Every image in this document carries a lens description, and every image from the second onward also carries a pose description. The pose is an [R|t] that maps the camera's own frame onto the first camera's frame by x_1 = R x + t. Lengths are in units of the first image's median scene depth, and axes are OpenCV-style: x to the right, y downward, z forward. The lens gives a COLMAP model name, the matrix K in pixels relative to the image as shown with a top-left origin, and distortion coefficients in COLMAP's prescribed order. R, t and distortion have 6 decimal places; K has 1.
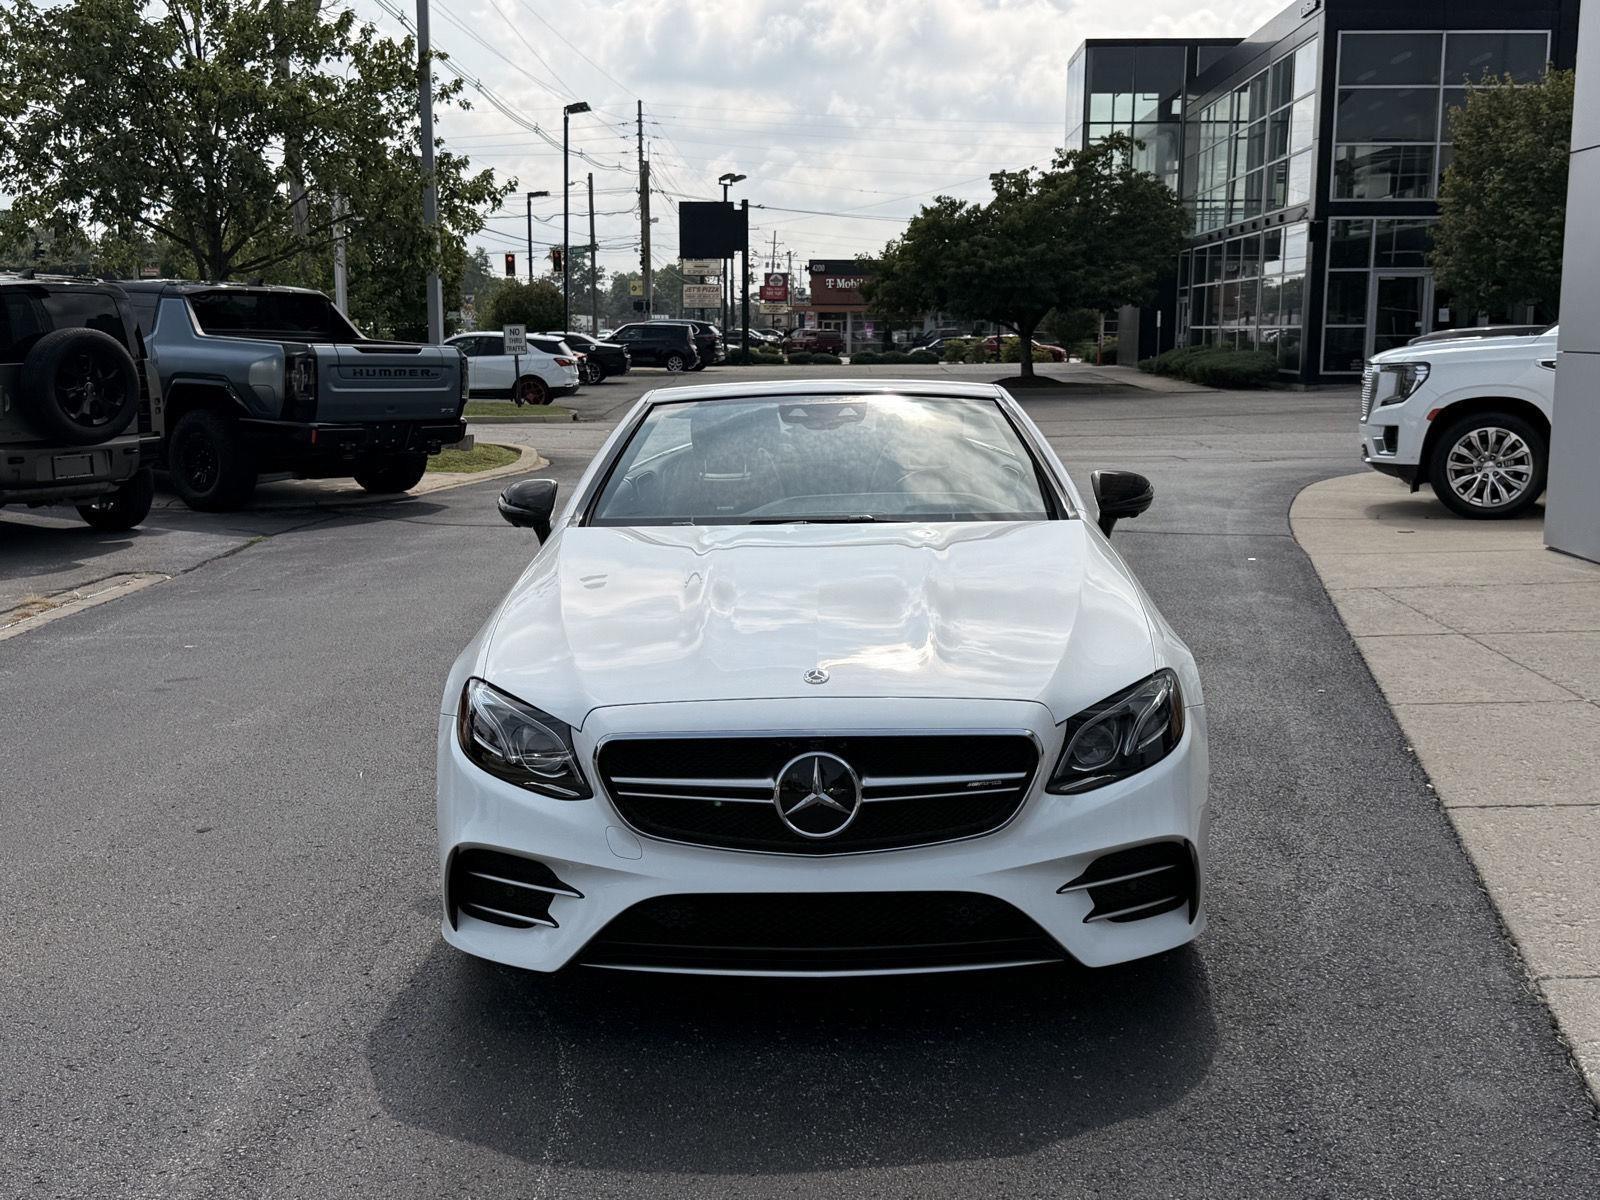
lens RADIAL K [[1792.7, 0, 800.0], [0, 1792.7, 600.0], [0, 0, 1]] dist [0.202162, -0.491736]
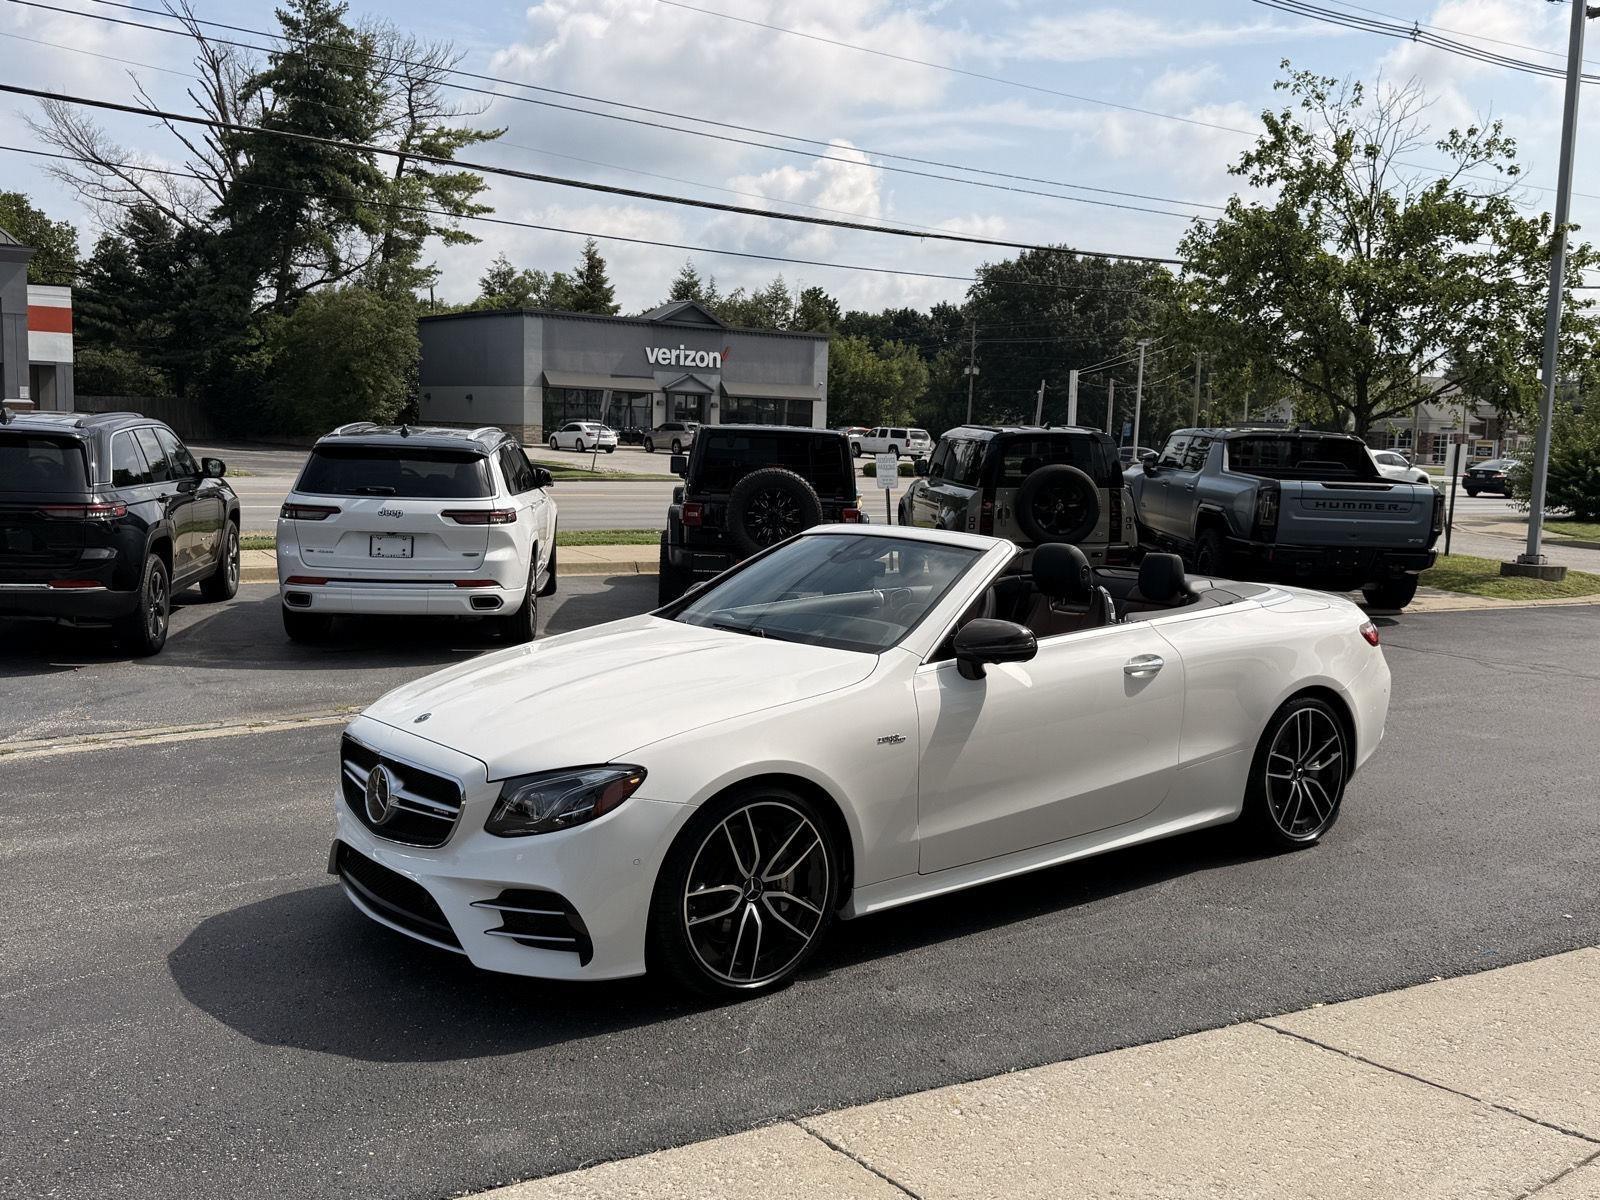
lens RADIAL K [[1462.7, 0, 811.5], [0, 1462.7, 598.1], [0, 0, 1]] dist [0.143411, -0.303240]
pose [[0.628740, 0.101680, -0.770939, 0.305941], [-0.140960, 0.989892, 0.015598, -0.032013], [0.764733, 0.098865, 0.636718, 0.125495]]
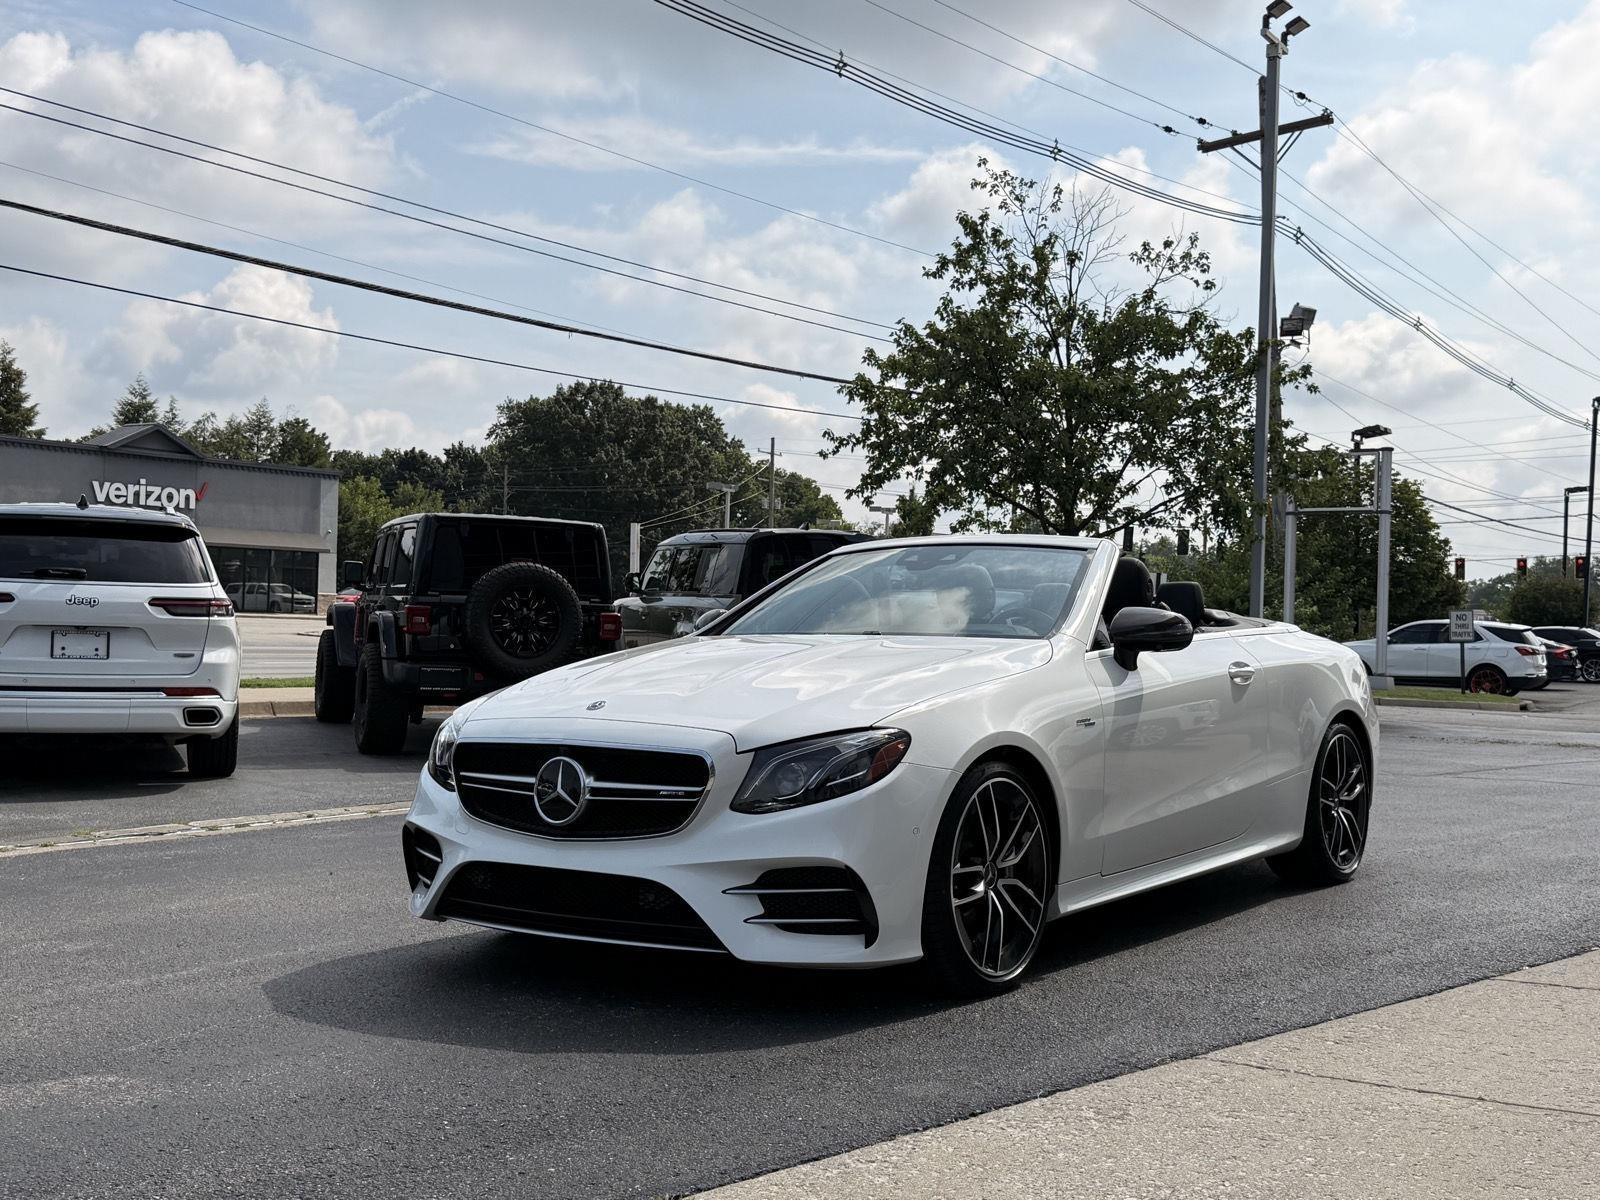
lens RADIAL K [[1792.7, 0, 800.0], [0, 1792.7, 600.0], [0, 0, 1]] dist [0.202162, -0.491736]
pose [[0.826315, 0.010515, -0.563111, 0.230889], [-0.106335, 0.984757, -0.137648, 0.035017], [0.553080, 0.173619, 0.814837, 0.005058]]
